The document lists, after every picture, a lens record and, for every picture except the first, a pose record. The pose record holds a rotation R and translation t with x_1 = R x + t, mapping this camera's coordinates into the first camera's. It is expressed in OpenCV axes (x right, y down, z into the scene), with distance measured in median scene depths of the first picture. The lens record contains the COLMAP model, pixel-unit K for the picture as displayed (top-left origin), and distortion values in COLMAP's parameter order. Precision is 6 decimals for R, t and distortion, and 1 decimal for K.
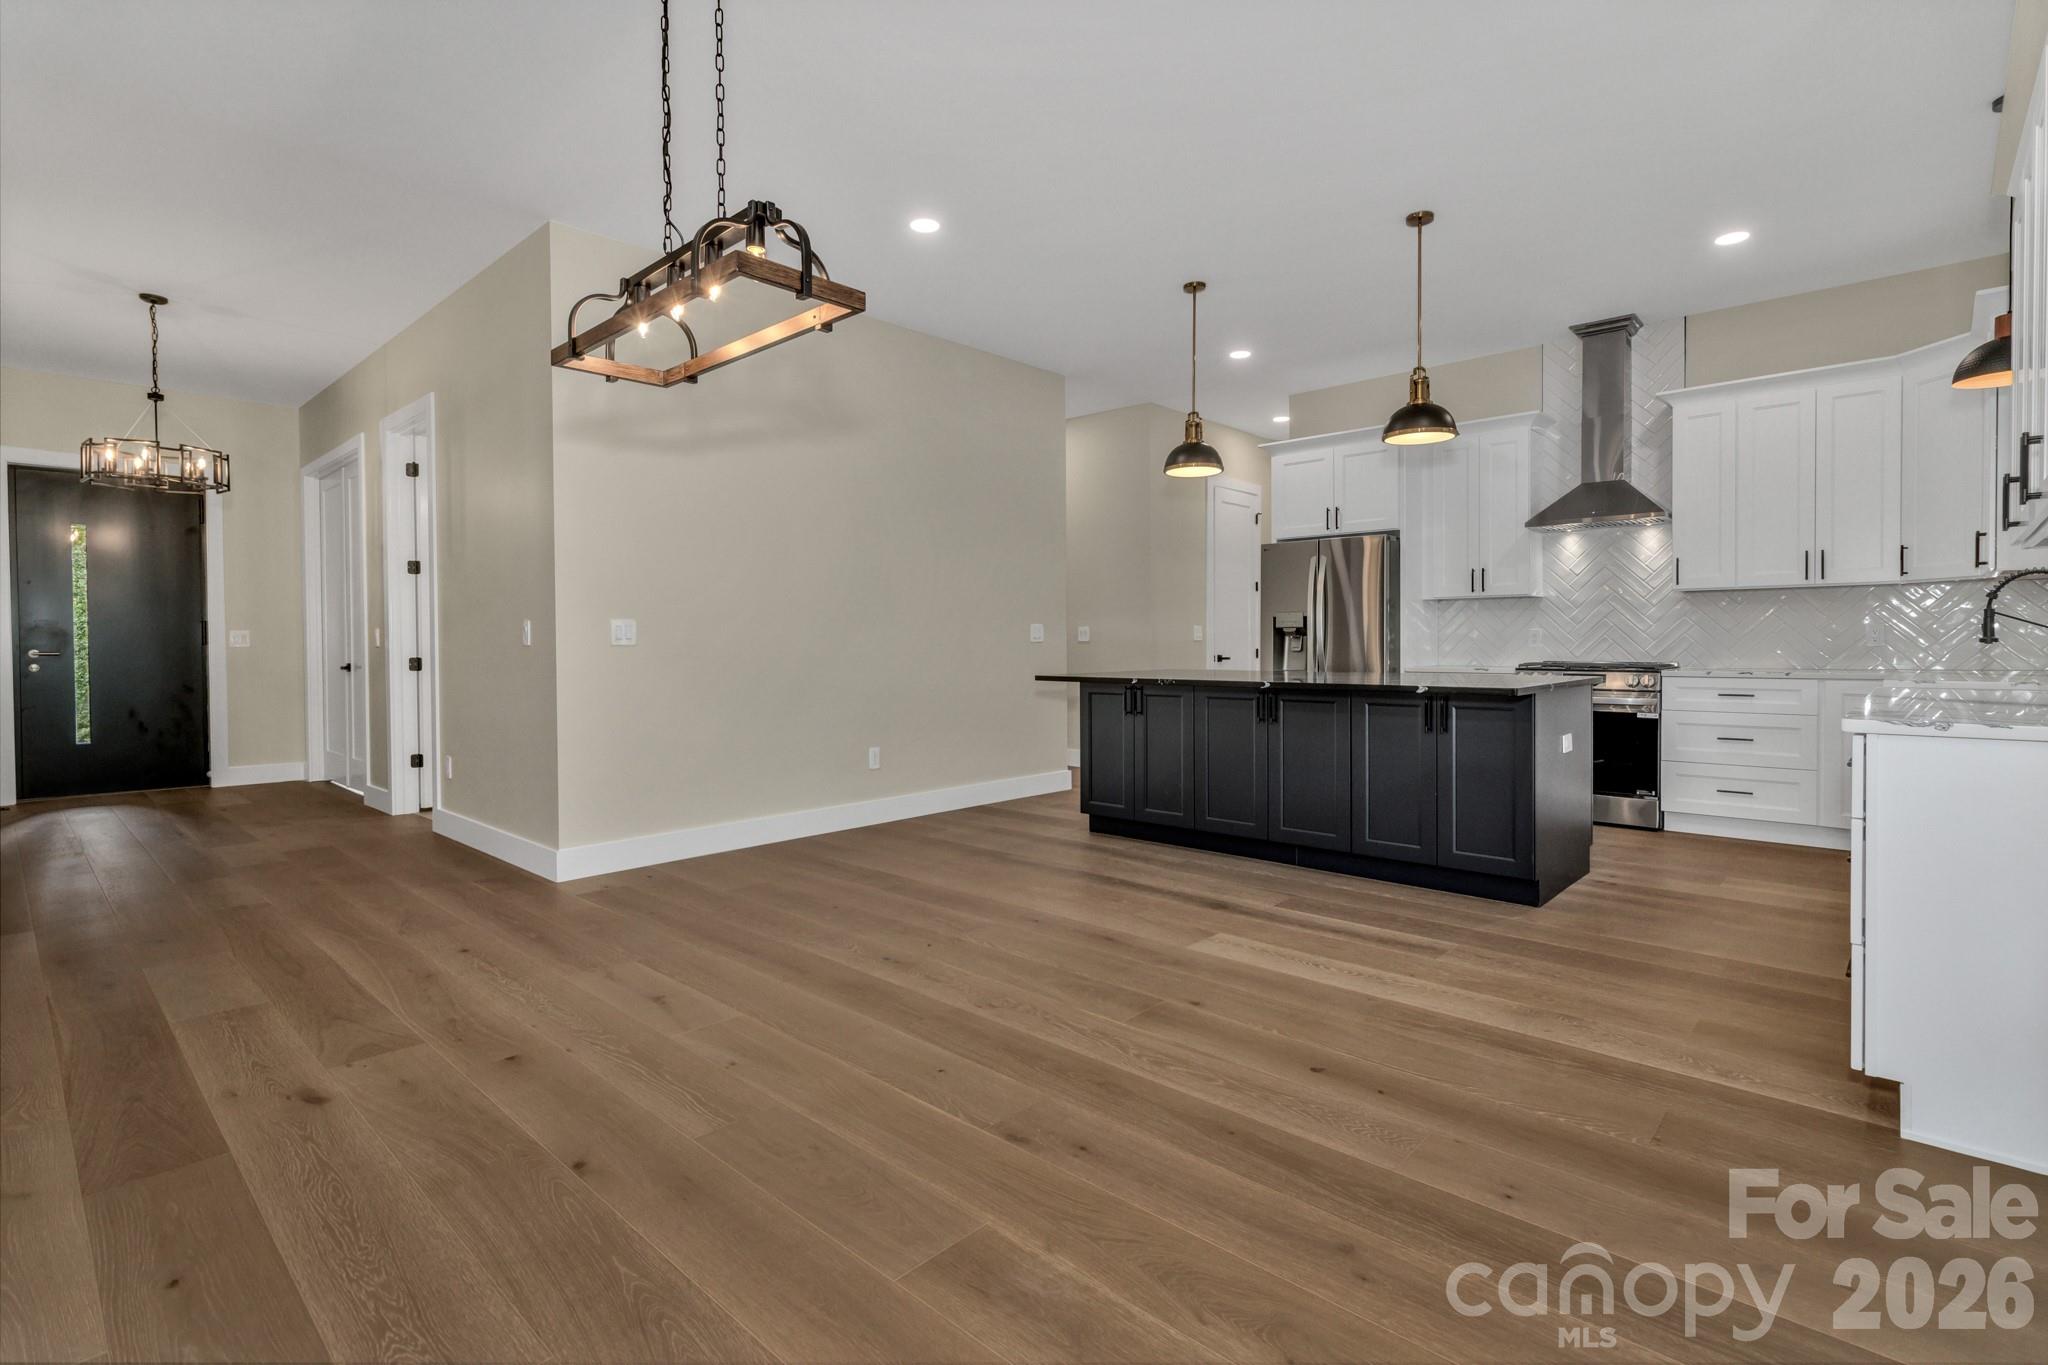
lens RADIAL K [[965.3, 0, 1032.3], [0, 965.3, 656.2], [0, 0, 1]] dist [0.002236, 0.001980]
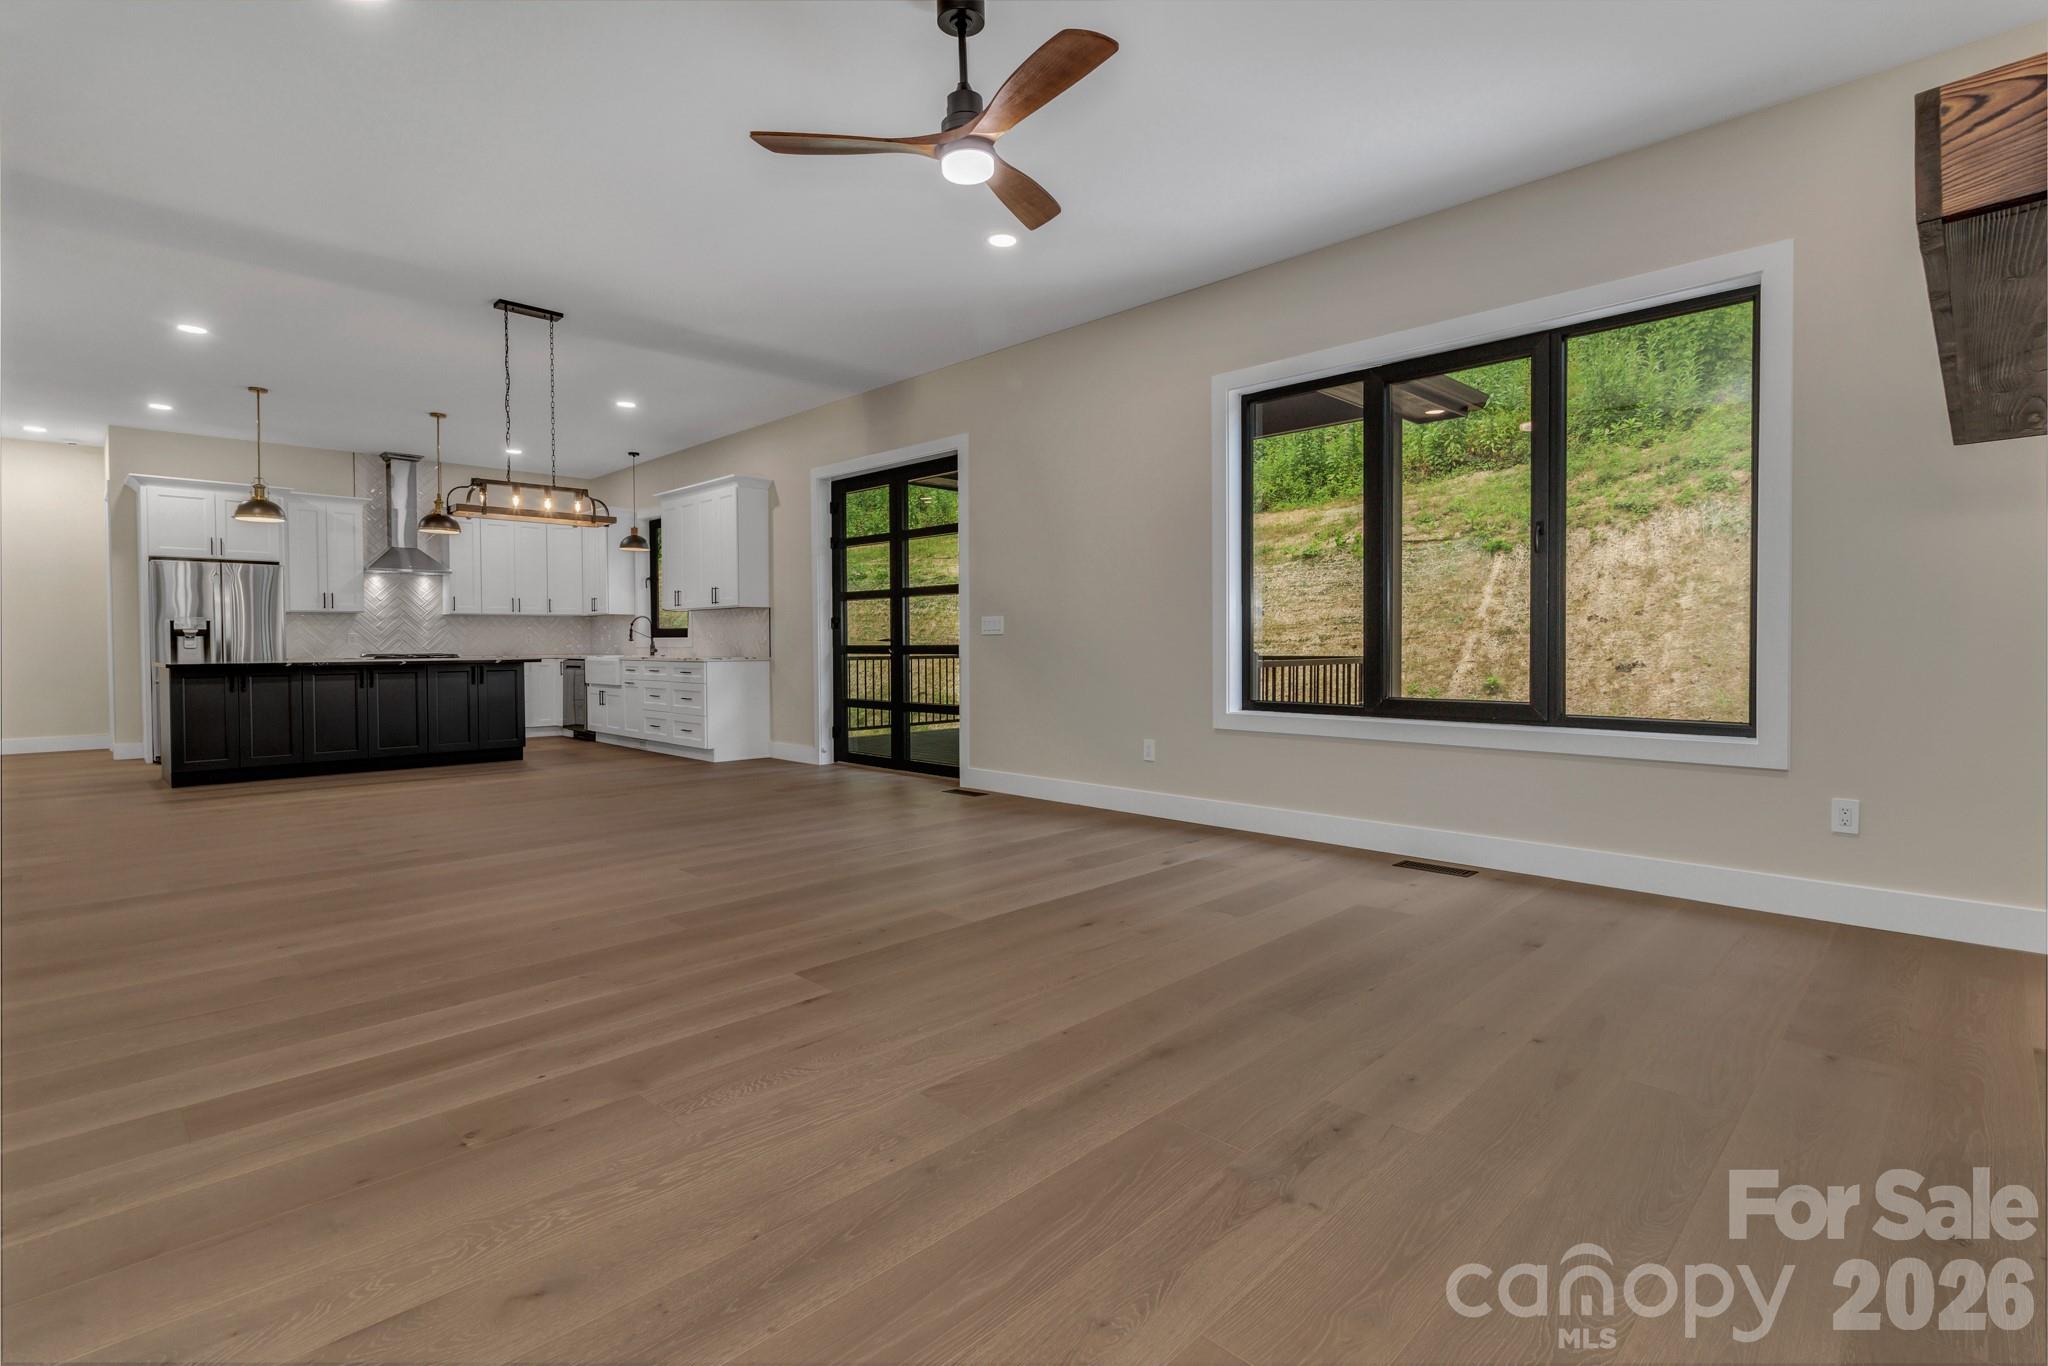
lens RADIAL K [[965.3, 0, 1032.3], [0, 965.3, 656.7], [0, 0, 1]] dist [0.002236, 0.001980]
pose [[0.036832, -0.010373, 0.999268, -1.231457], [0.020236, 0.999749, 0.009632, 0.020544], [-0.999117, 0.019867, 0.037032, -0.188191]]
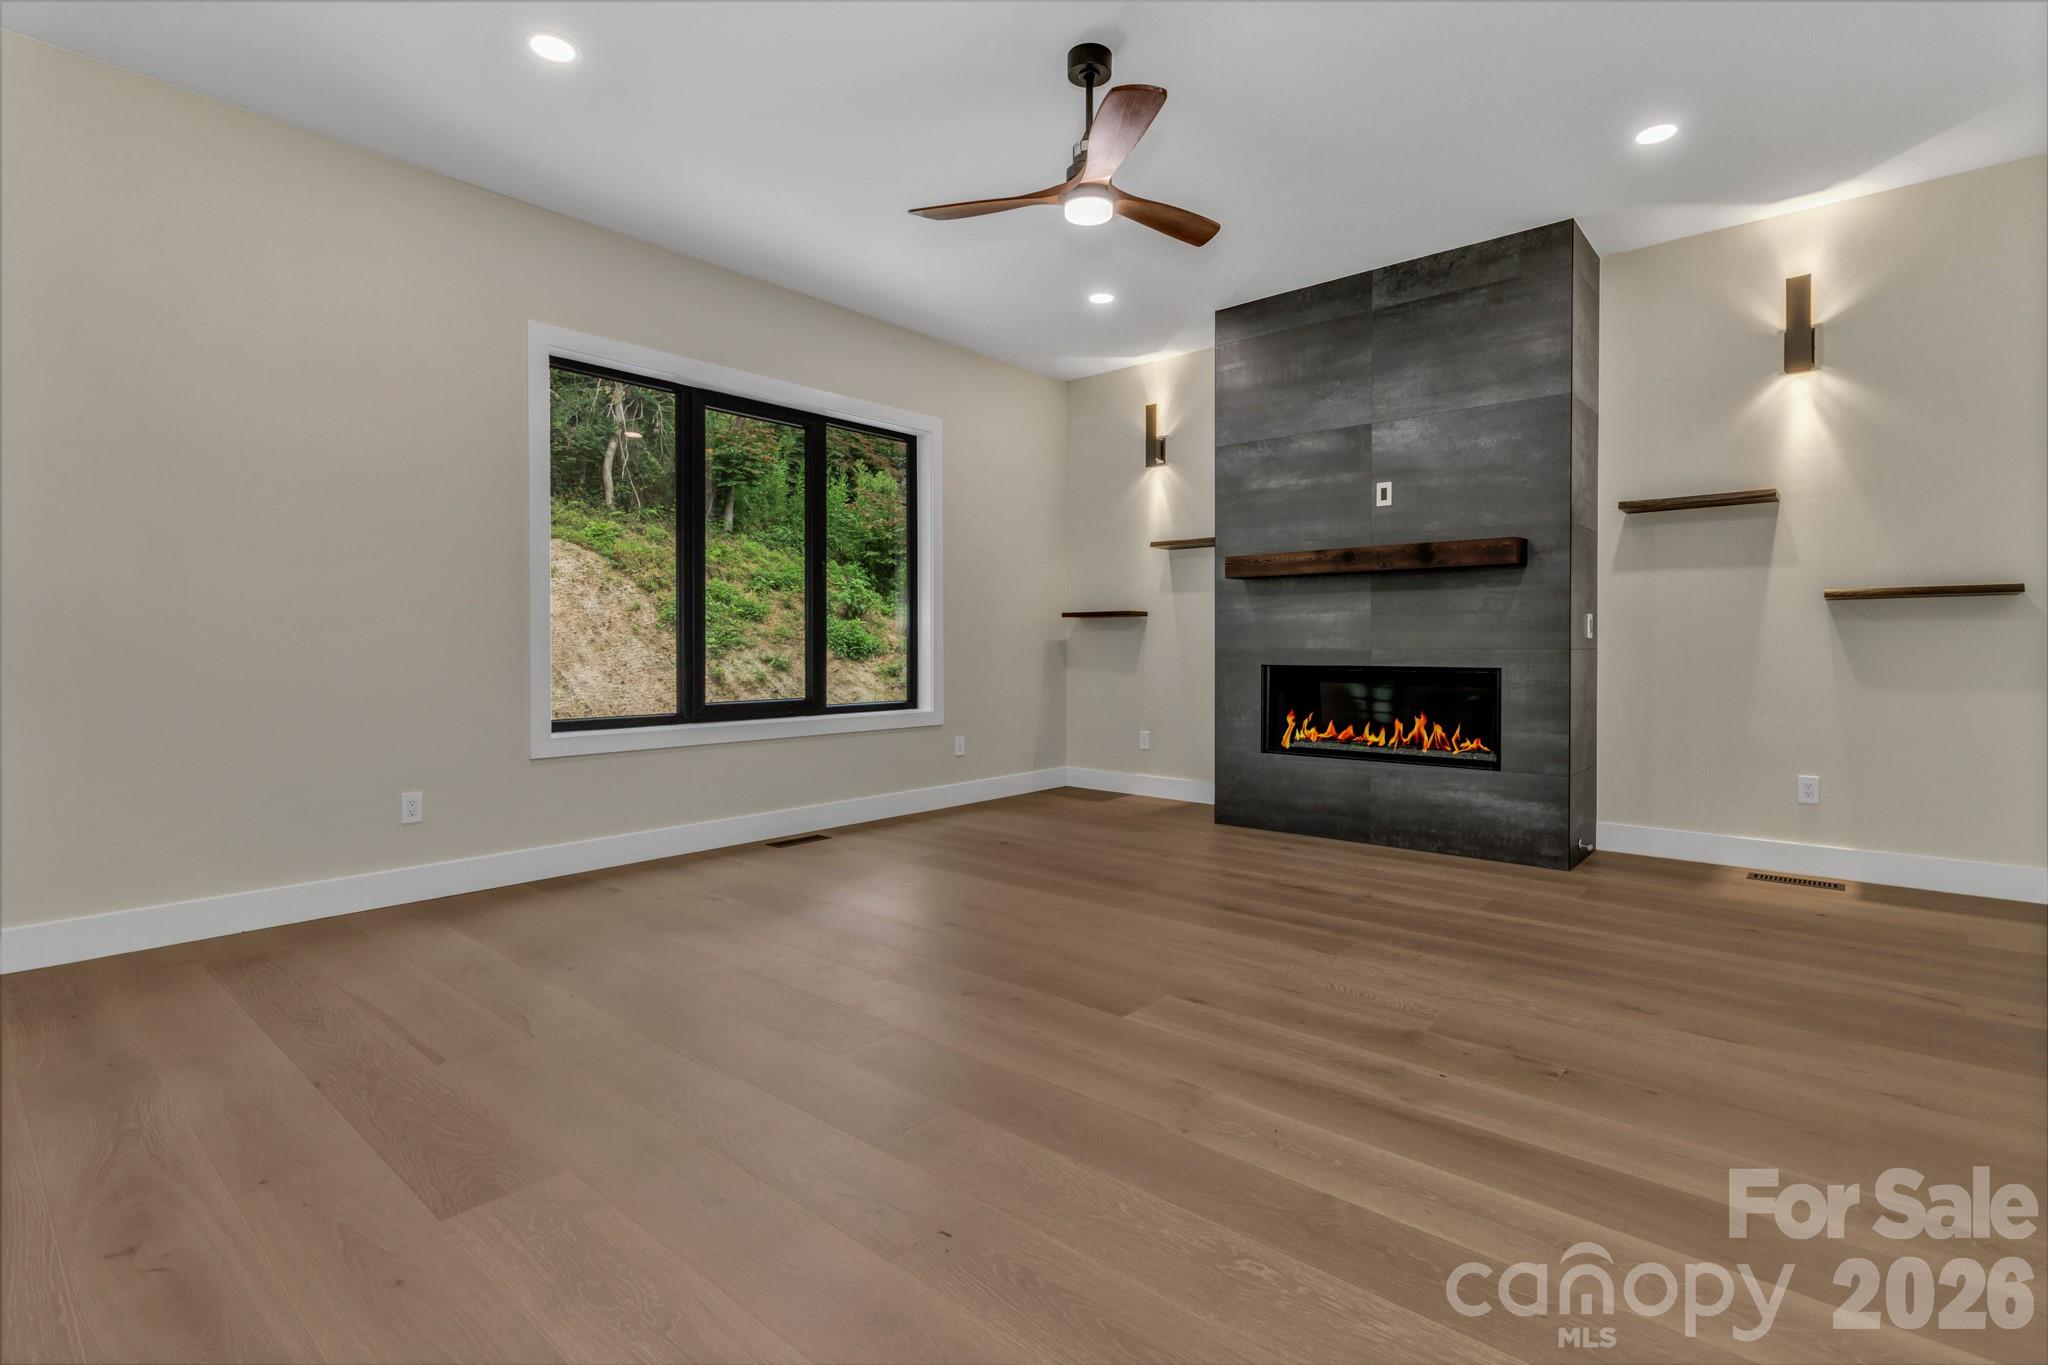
lens RADIAL K [[965.3, 0, 1032.3], [0, 965.3, 656.2], [0, 0, 1]] dist [0.002236, 0.001980]
pose [[-0.999441, 0.006248, -0.032846, -0.589160], [0.005421, 0.999668, 0.025203, 0.005180], [0.032993, 0.025011, -0.999143, 0.500613]]
